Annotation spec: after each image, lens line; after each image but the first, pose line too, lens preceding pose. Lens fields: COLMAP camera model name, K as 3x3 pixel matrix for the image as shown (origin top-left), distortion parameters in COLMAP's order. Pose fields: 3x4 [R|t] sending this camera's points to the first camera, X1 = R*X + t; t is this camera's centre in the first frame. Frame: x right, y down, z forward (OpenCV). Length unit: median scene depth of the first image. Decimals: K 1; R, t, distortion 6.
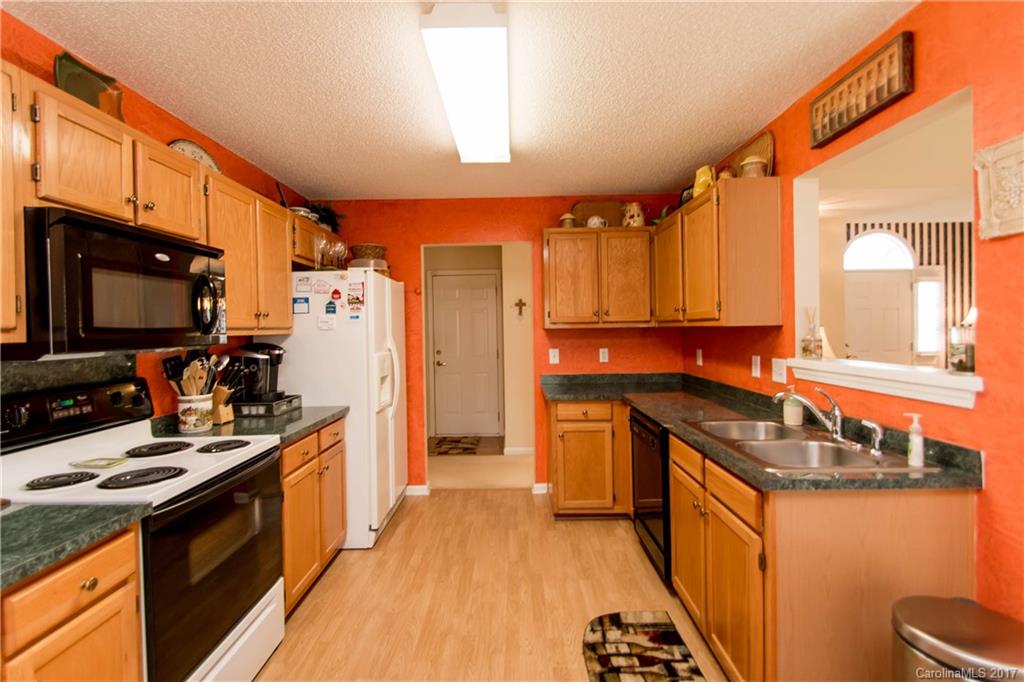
lens RADIAL K [[466.5, 0, 514.0], [0, 466.5, 334.6], [0, 0, 1]] dist [0.016712, -0.009633]
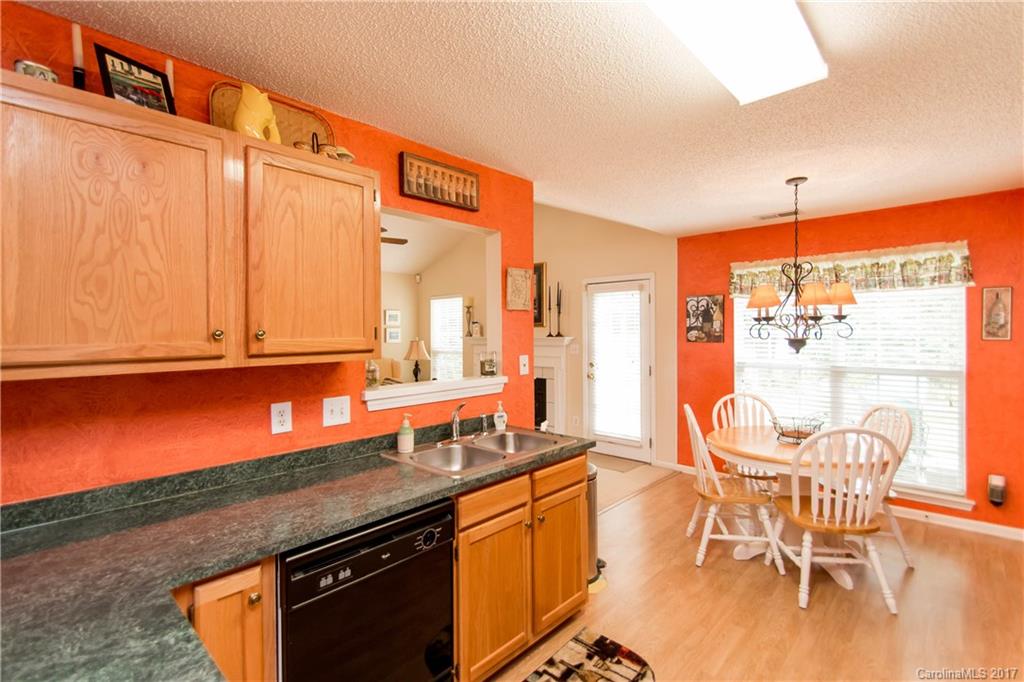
lens RADIAL K [[476.0, 0, 505.9], [0, 476.0, 333.6], [0, 0, 1]] dist [0.017878, -0.008905]
pose [[-0.724392, 0.017807, 0.689159, -0.233378], [0.028669, 0.999580, 0.004307, -0.053166], [-0.688792, 0.022877, -0.724598, 1.295145]]
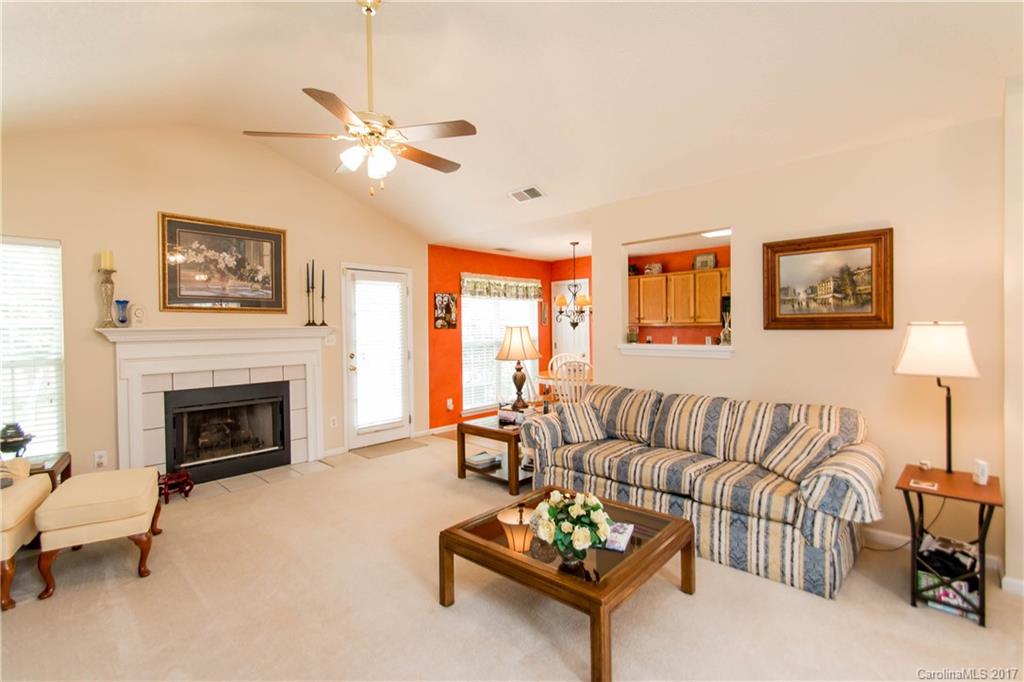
lens RADIAL K [[476.0, 0, 505.9], [0, 476.0, 333.6], [0, 0, 1]] dist [0.017878, -0.008905]
pose [[-0.690542, 0.034985, -0.722446, 1.918111], [0.014306, 0.999295, 0.034717, -0.045632], [0.723151, 0.013638, -0.690556, 1.319019]]
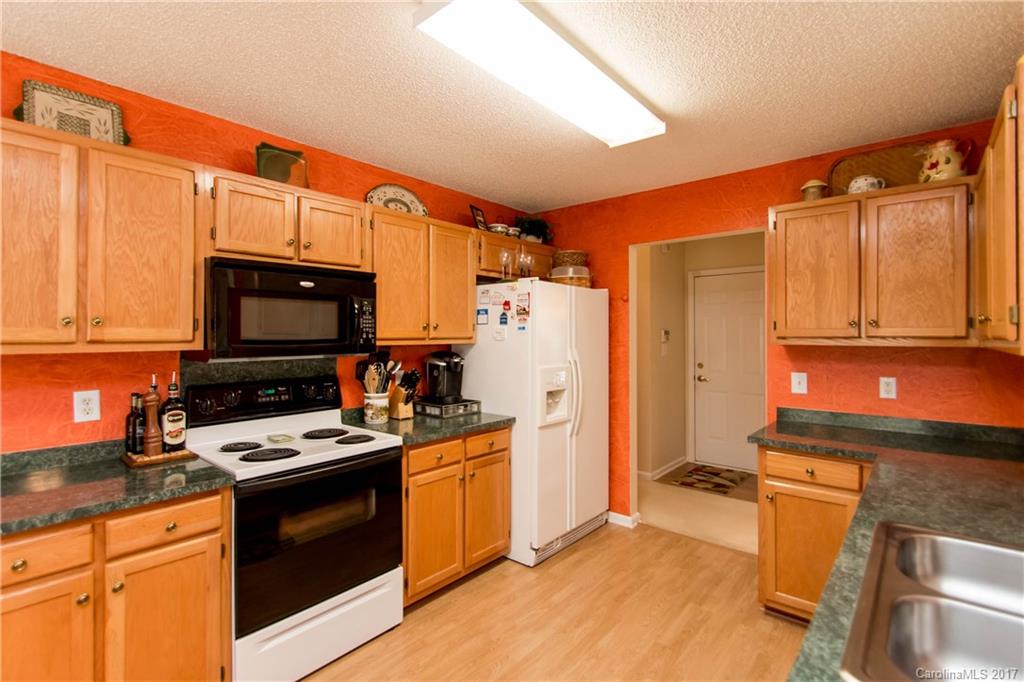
lens RADIAL K [[481.9, 0, 517.7], [0, 481.9, 333.7], [0, 0, 1]] dist [0.001287, -0.000494]
pose [[0.764803, 0.016599, -0.644051, 0.330137], [-0.022498, 0.999746, -0.000949, -0.026127], [0.643872, 0.015215, 0.764982, 0.229774]]
